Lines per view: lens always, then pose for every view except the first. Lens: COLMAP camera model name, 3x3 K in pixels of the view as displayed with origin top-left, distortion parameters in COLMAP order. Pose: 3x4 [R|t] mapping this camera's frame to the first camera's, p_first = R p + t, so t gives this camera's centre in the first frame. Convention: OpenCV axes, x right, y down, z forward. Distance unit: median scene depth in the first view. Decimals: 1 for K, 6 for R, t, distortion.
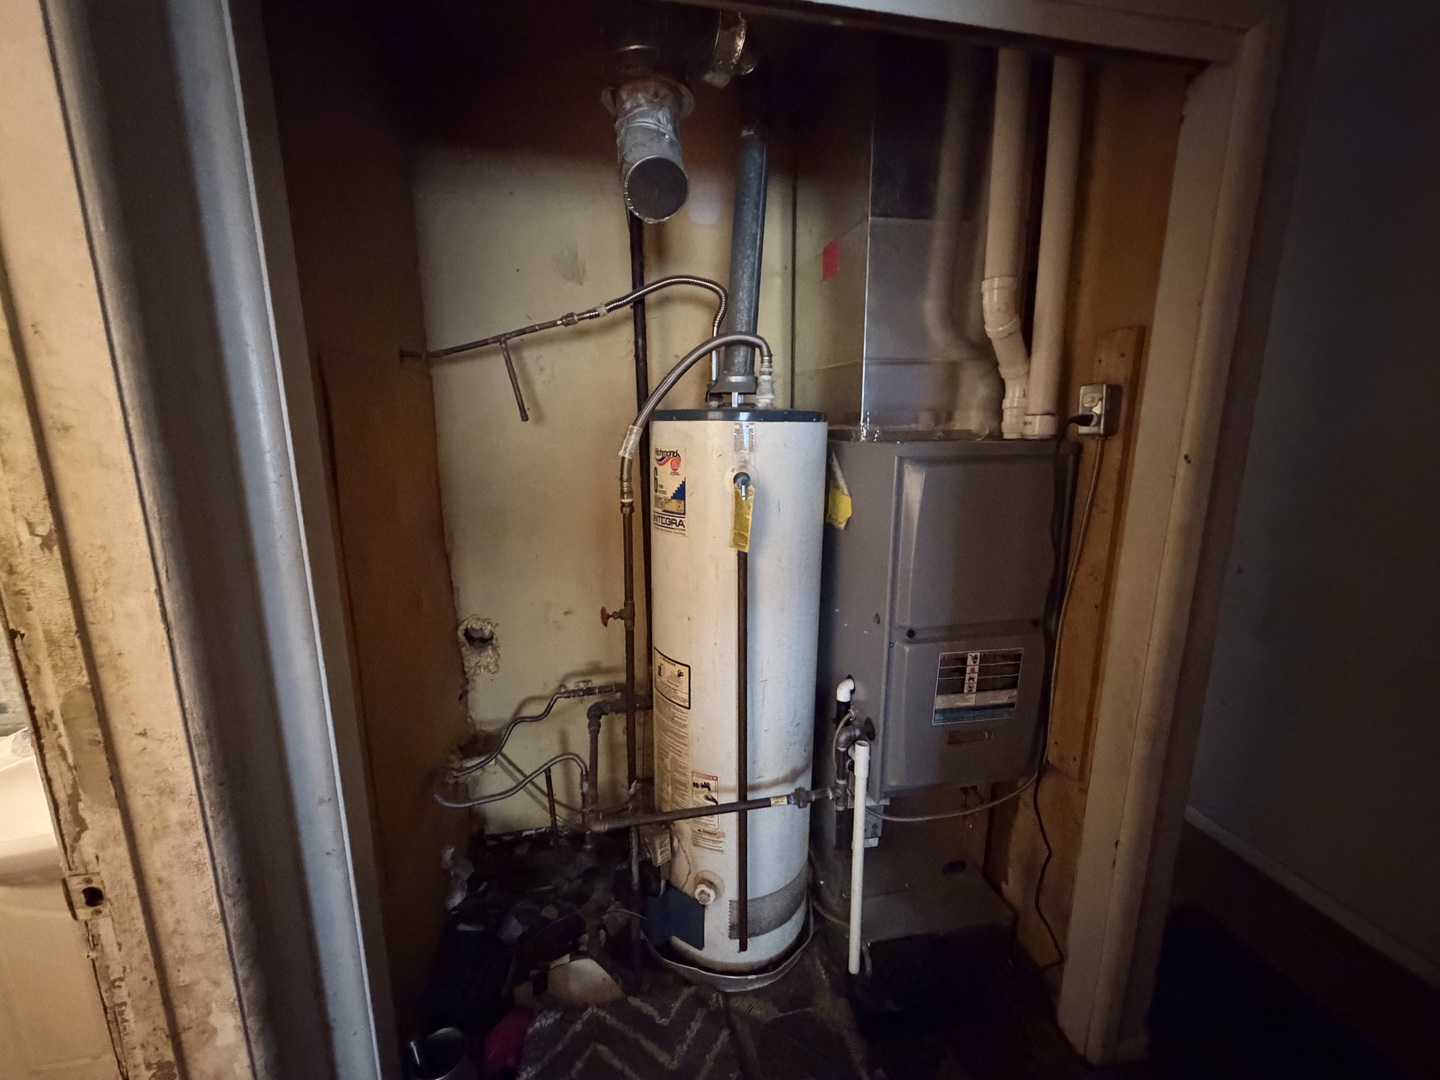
lens RADIAL K [[580.8, 0, 722.1], [0, 580.8, 534.6], [0, 0, 1]] dist [0.001721, 0.000615]
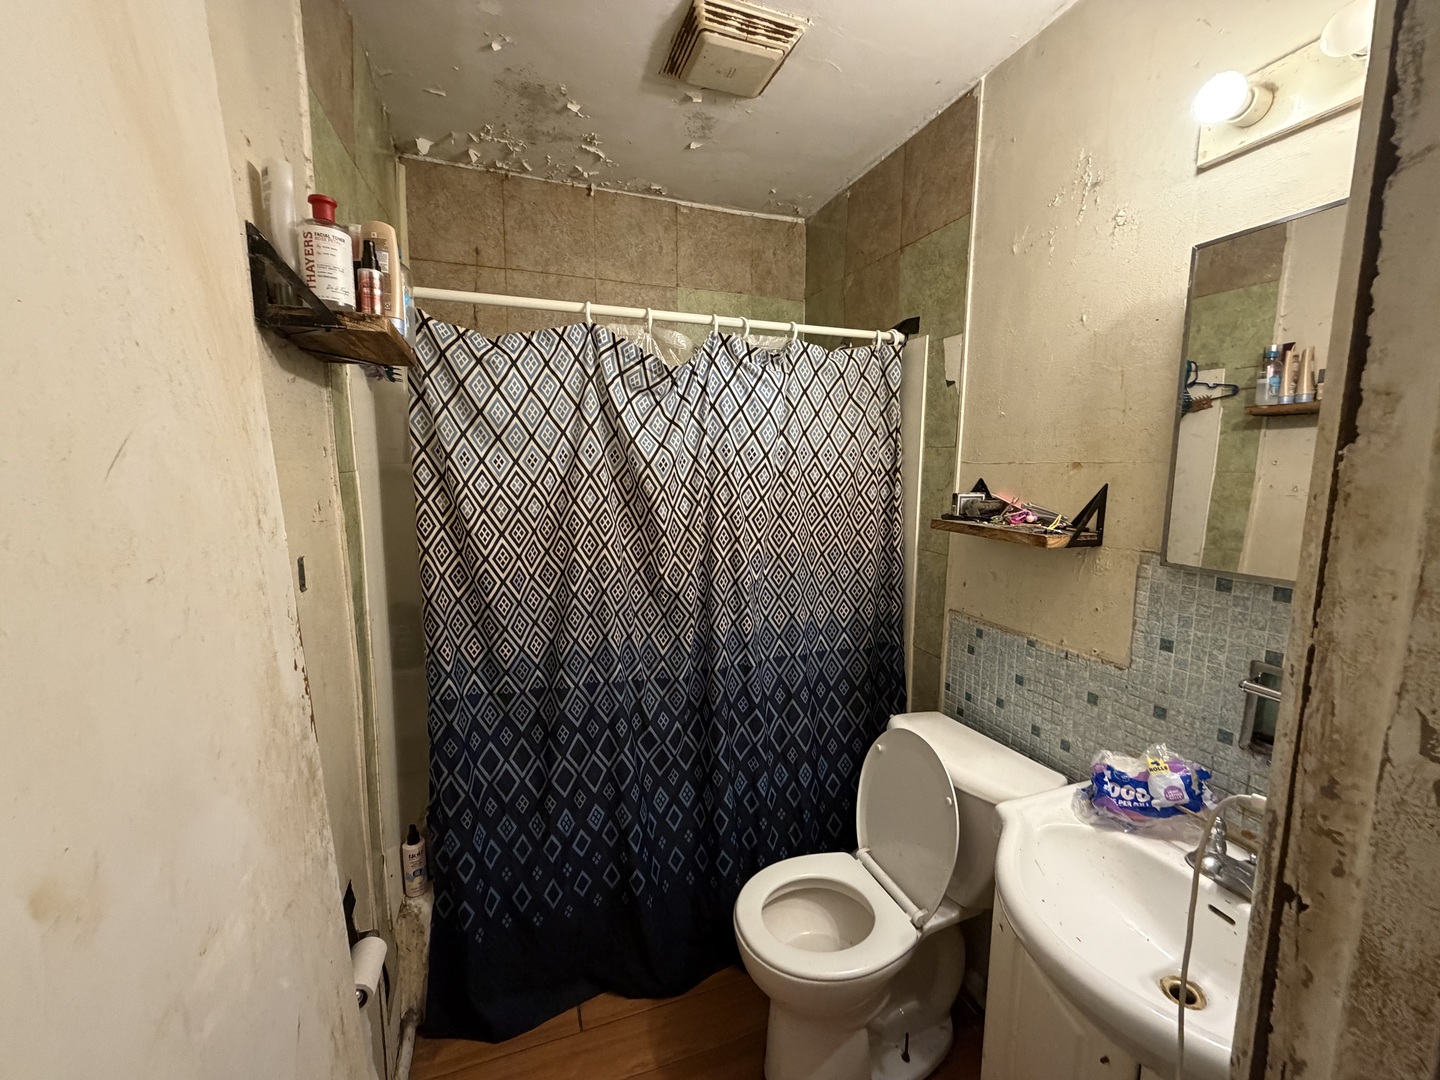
lens RADIAL K [[580.8, 0, 723.2], [0, 580.8, 541.4], [0, 0, 1]] dist [0.001721, 0.000615]
pose [[0.155979, 0.129360, -0.979253, -0.817005], [-0.197932, 0.975373, 0.097320, -0.093671], [0.967726, 0.178645, 0.177742, 0.349964]]
